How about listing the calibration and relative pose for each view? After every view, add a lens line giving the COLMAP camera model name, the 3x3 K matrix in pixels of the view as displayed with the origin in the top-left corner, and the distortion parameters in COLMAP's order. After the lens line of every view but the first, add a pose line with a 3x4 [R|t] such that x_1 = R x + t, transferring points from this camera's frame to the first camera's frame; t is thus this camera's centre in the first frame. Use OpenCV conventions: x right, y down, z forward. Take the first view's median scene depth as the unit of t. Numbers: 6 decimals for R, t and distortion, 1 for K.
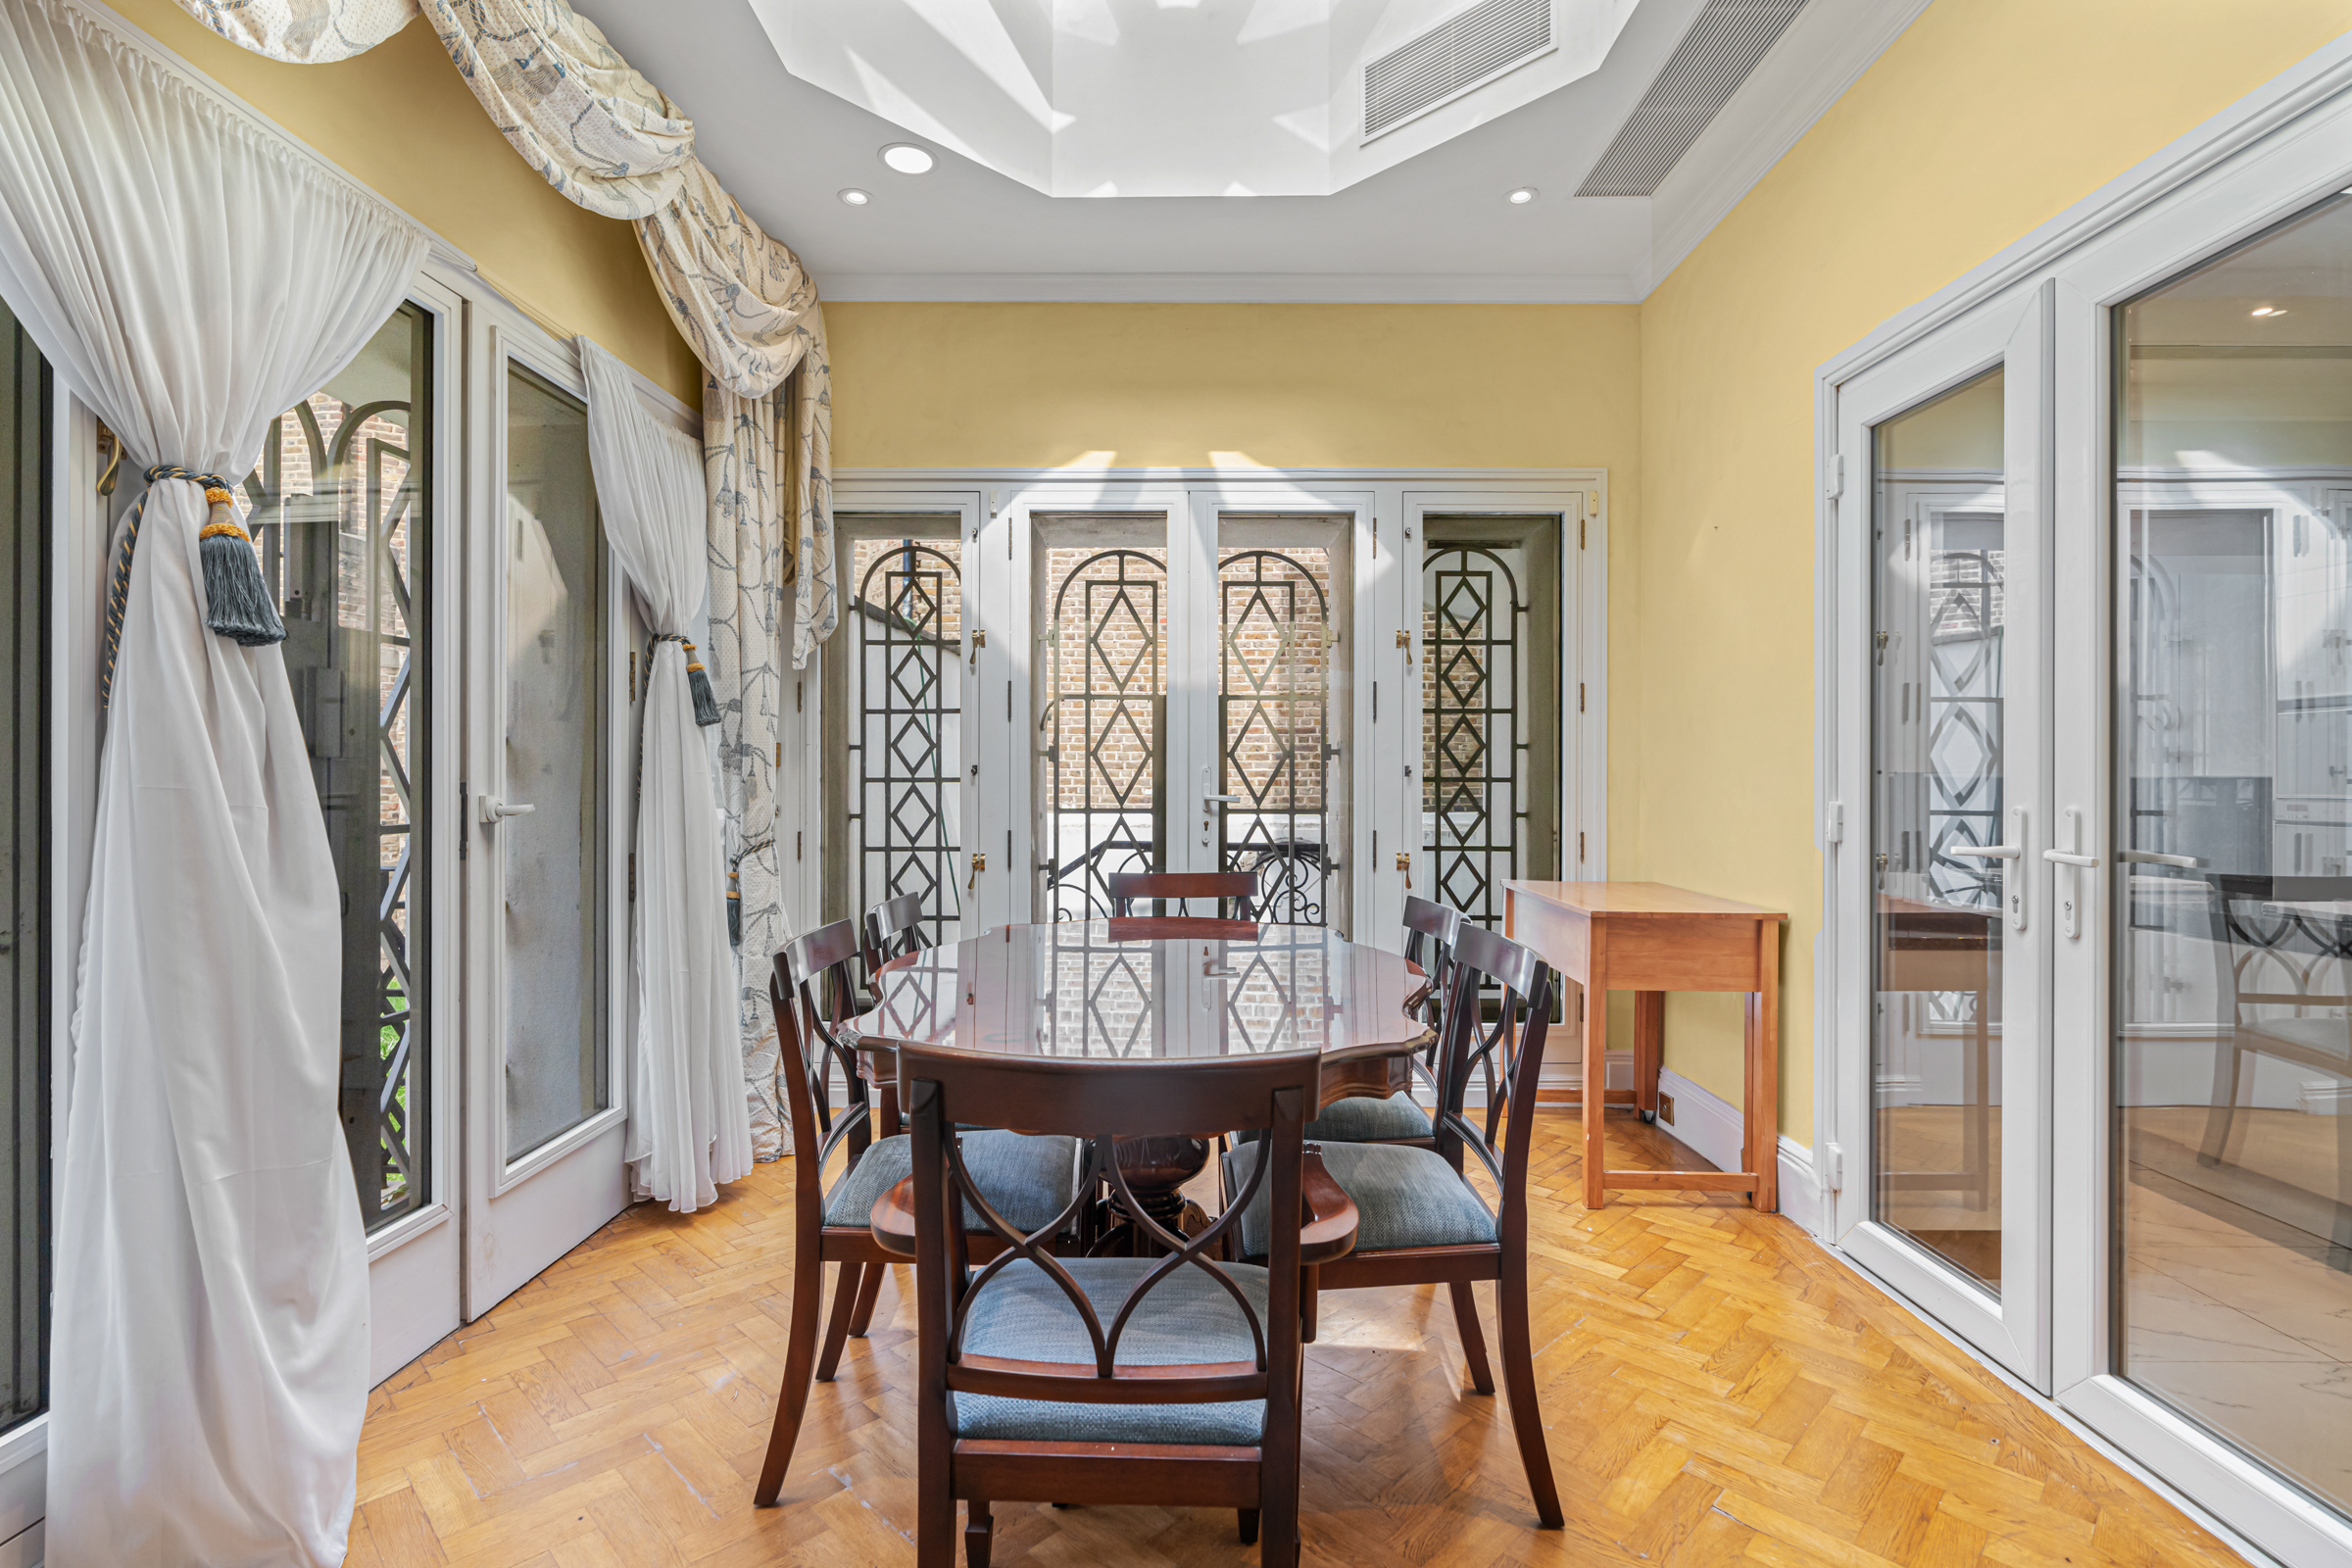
lens RADIAL K [[1139.3, 0, 1174.6], [0, 1139.3, 787.2], [0, 0, 1]] dist [-0.000342, -0.000058]
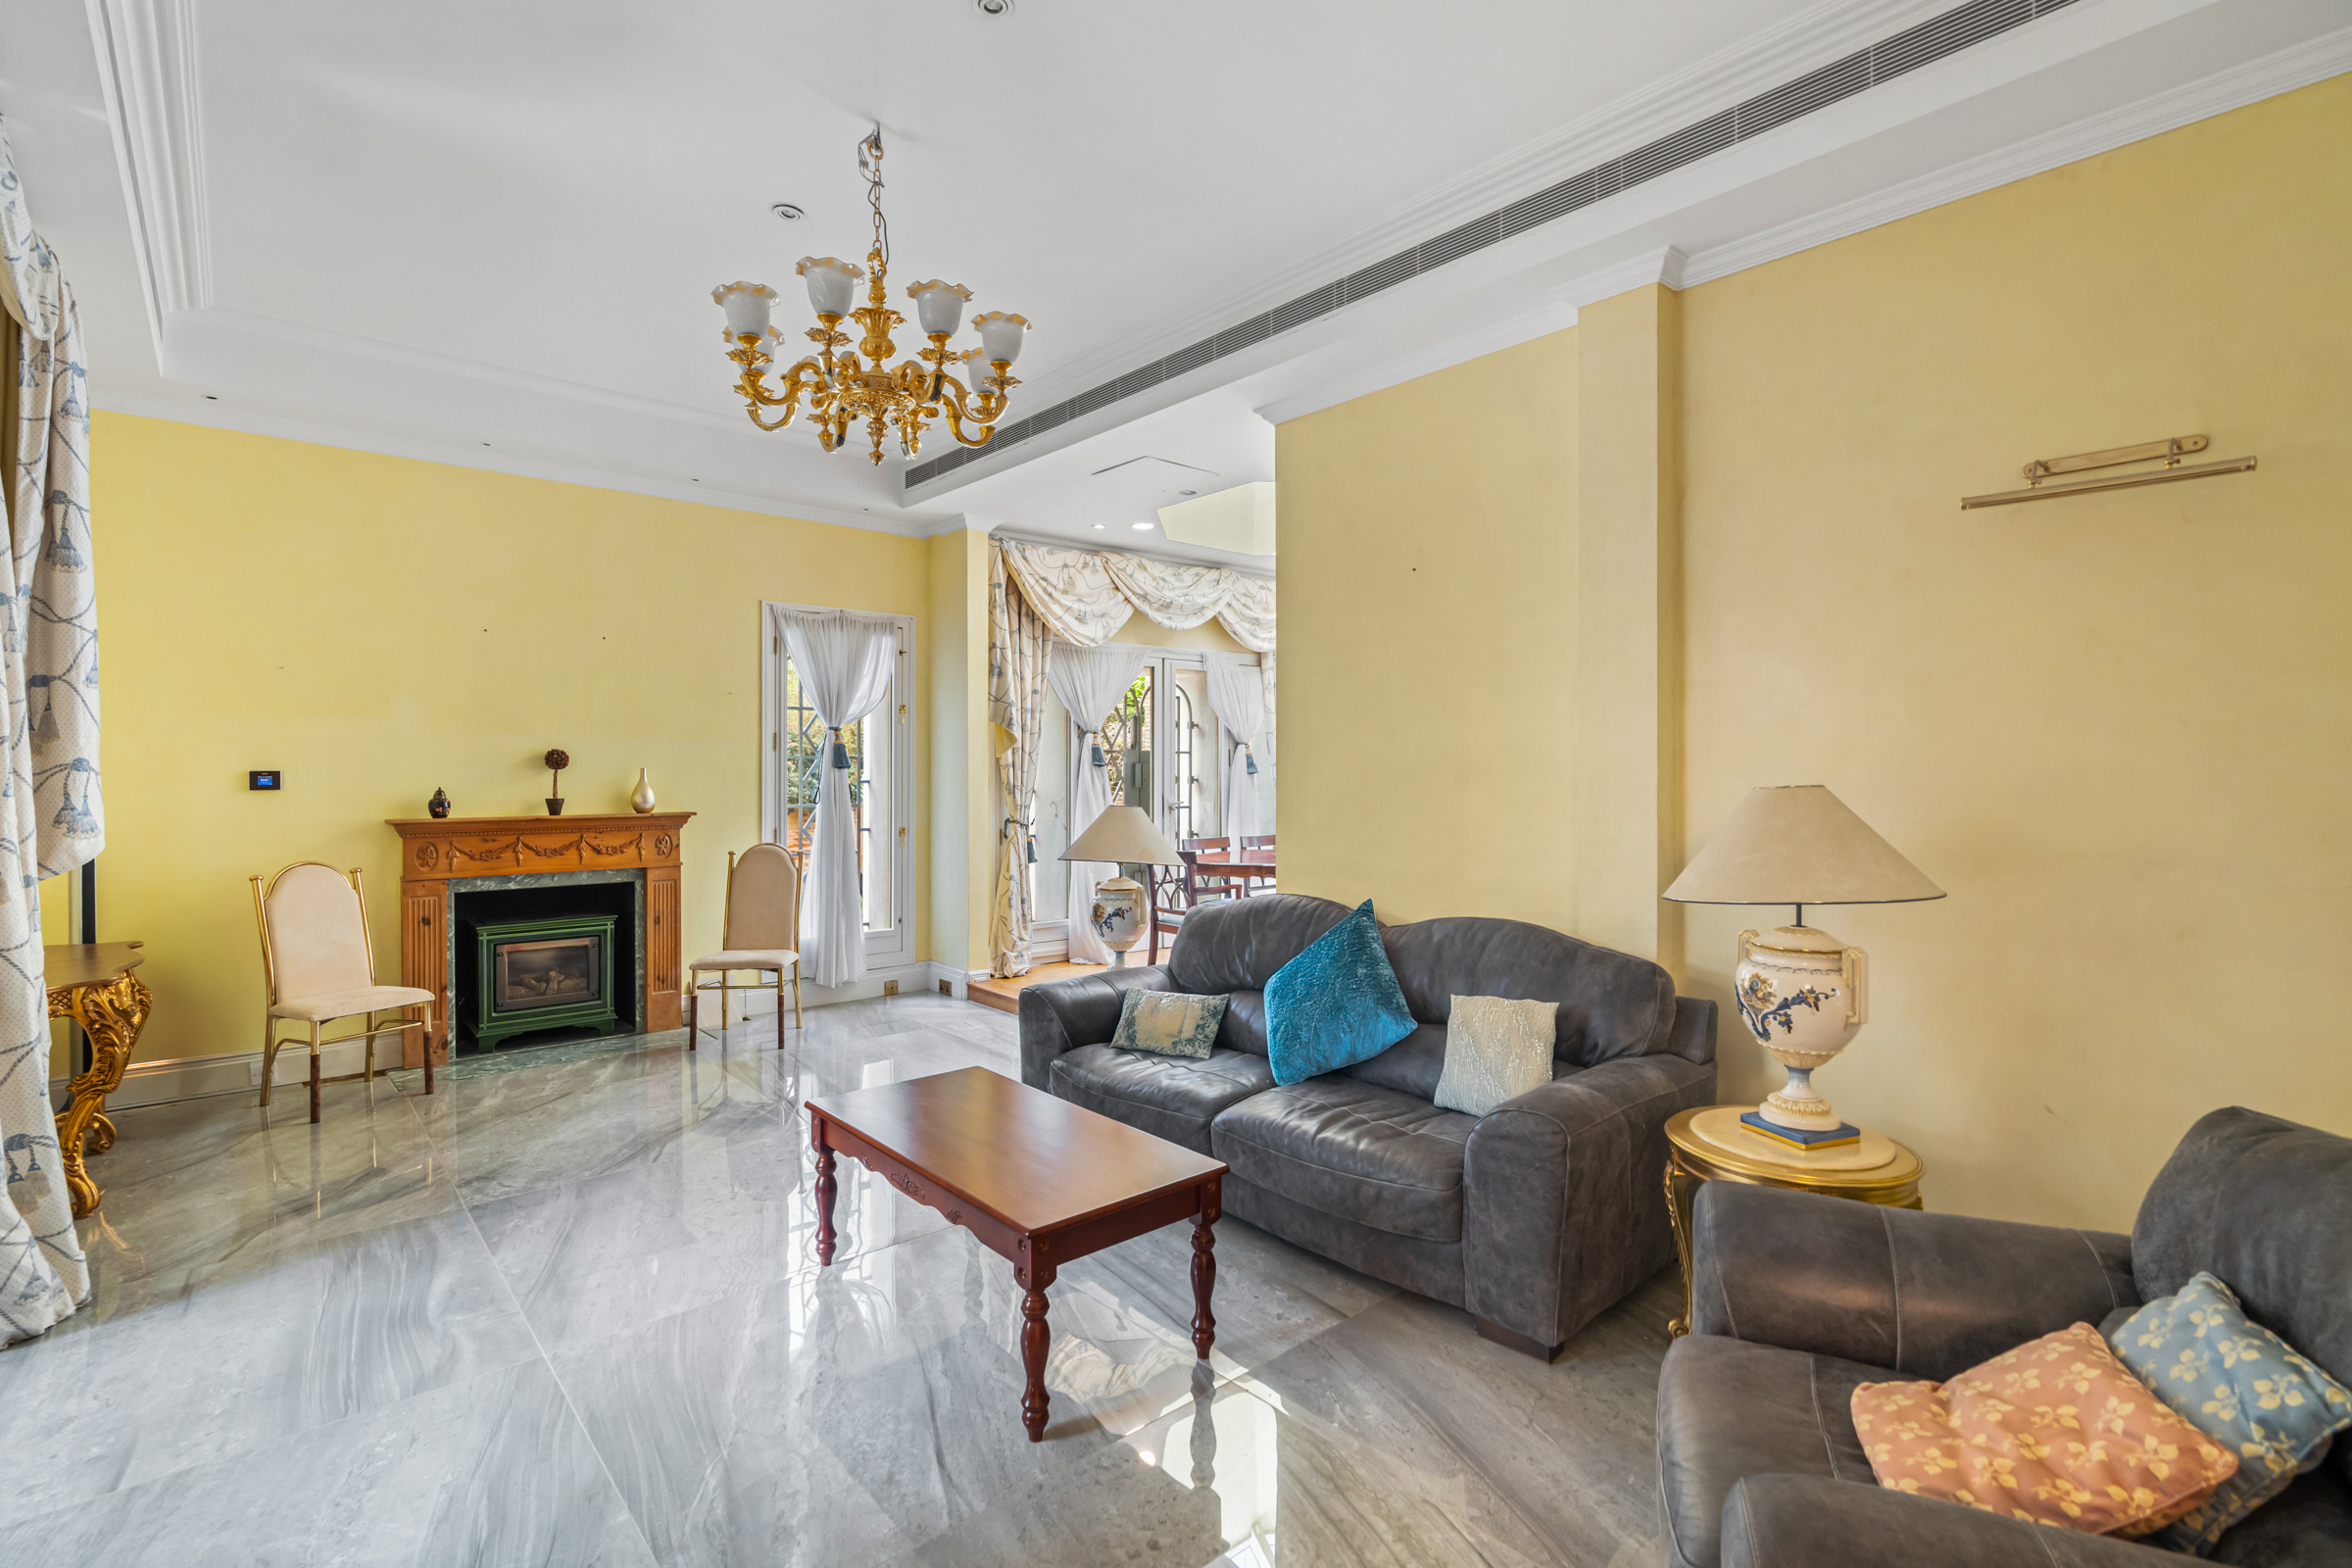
lens RADIAL K [[1067.3, 0, 1174.5], [0, 1067.3, 780.0], [0, 0, 1]] dist [0.000002, 0.000000]
pose [[0.668797, 0.000195, -0.743445, 1.896769], [0.003192, 0.999990, 0.003134, -0.062388], [0.743438, -0.004469, 0.668790, -1.218548]]
